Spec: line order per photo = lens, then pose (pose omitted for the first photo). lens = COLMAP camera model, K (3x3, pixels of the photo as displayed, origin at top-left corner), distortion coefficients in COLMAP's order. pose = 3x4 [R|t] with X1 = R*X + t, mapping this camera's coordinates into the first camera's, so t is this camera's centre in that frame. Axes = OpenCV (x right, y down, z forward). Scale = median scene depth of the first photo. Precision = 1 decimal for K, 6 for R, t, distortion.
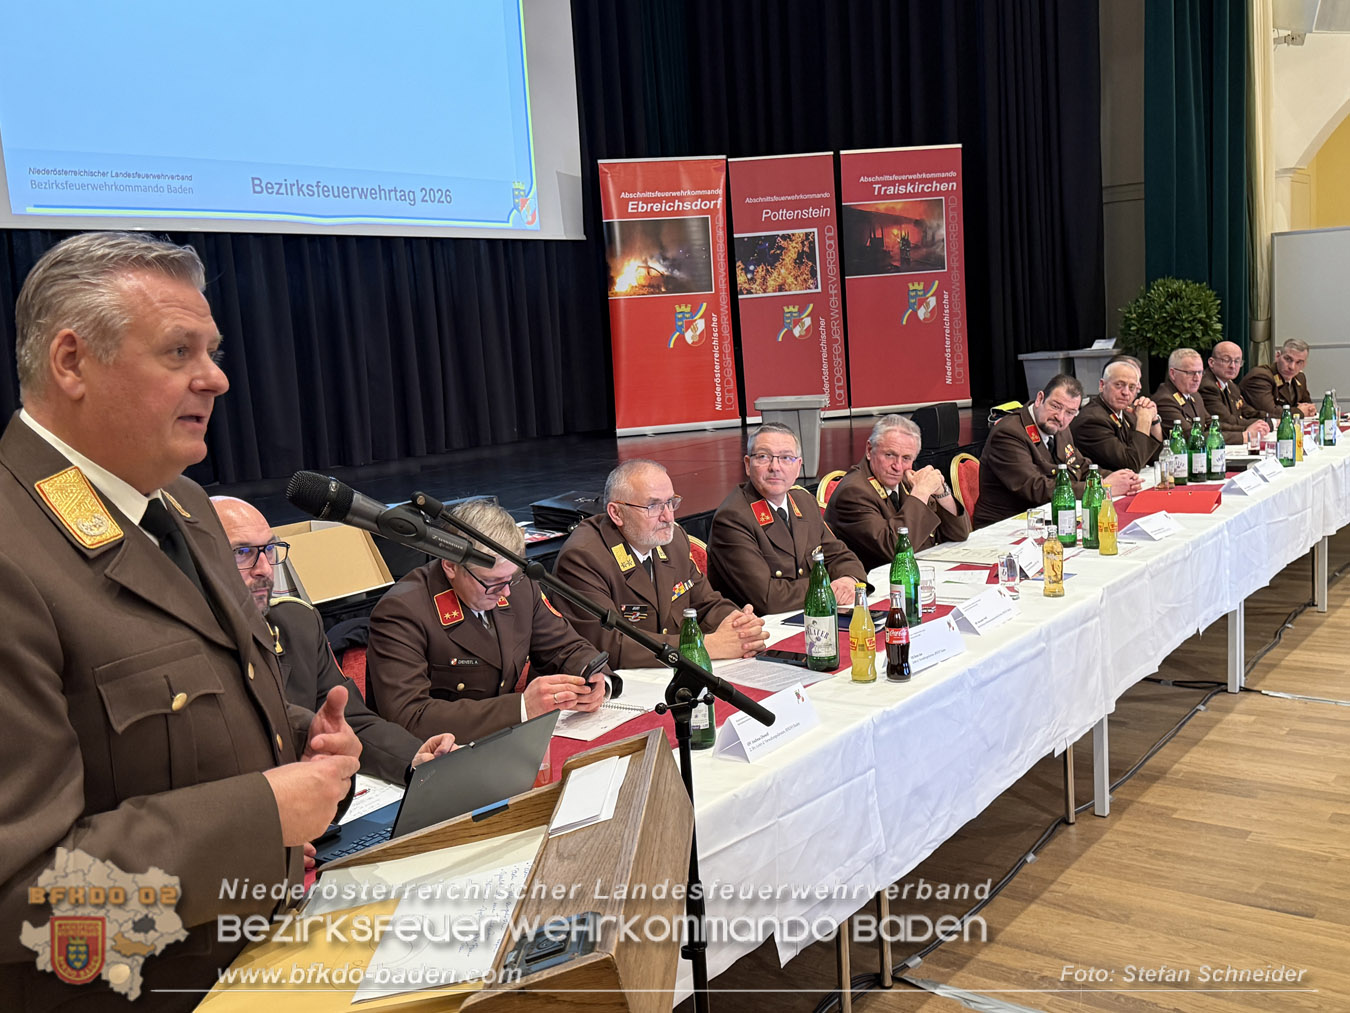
lens RADIAL K [[1343.0, 0, 670.2], [0, 1343.0, 499.7], [0, 0, 1]] dist [0.216282, -0.533297]
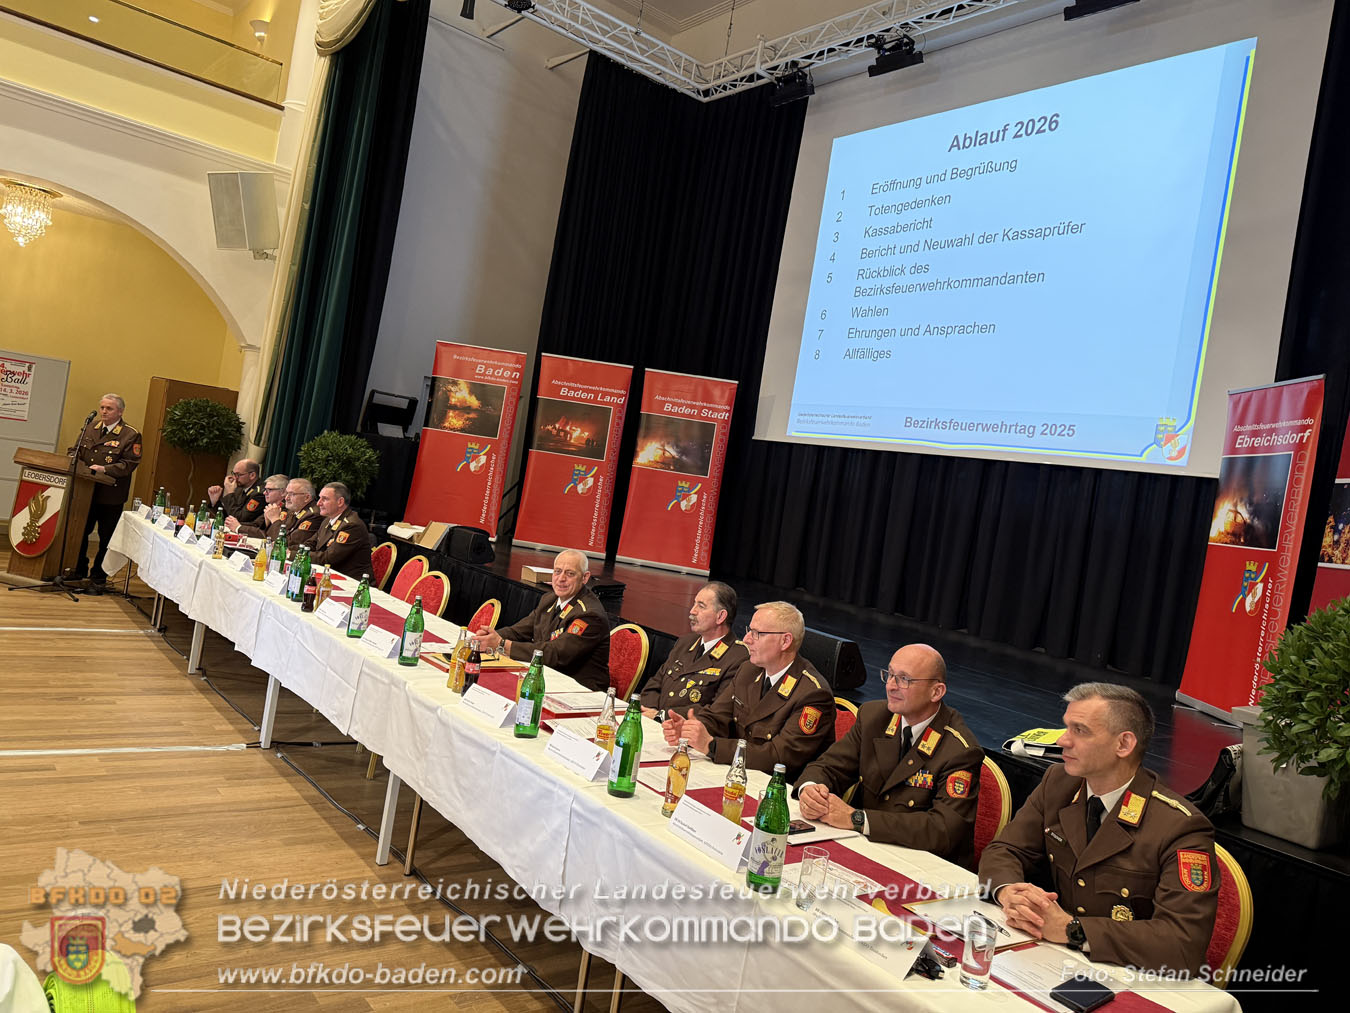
lens RADIAL K [[938.5, 0, 675.0], [0, 938.5, 506.5], [0, 0, 1]] dist [0.093238, -0.213559]
pose [[-0.245855, 0.044927, -0.968265, 0.622990], [-0.263630, 0.958170, 0.111398, -0.149049], [0.932767, 0.282651, -0.223727, 0.808726]]
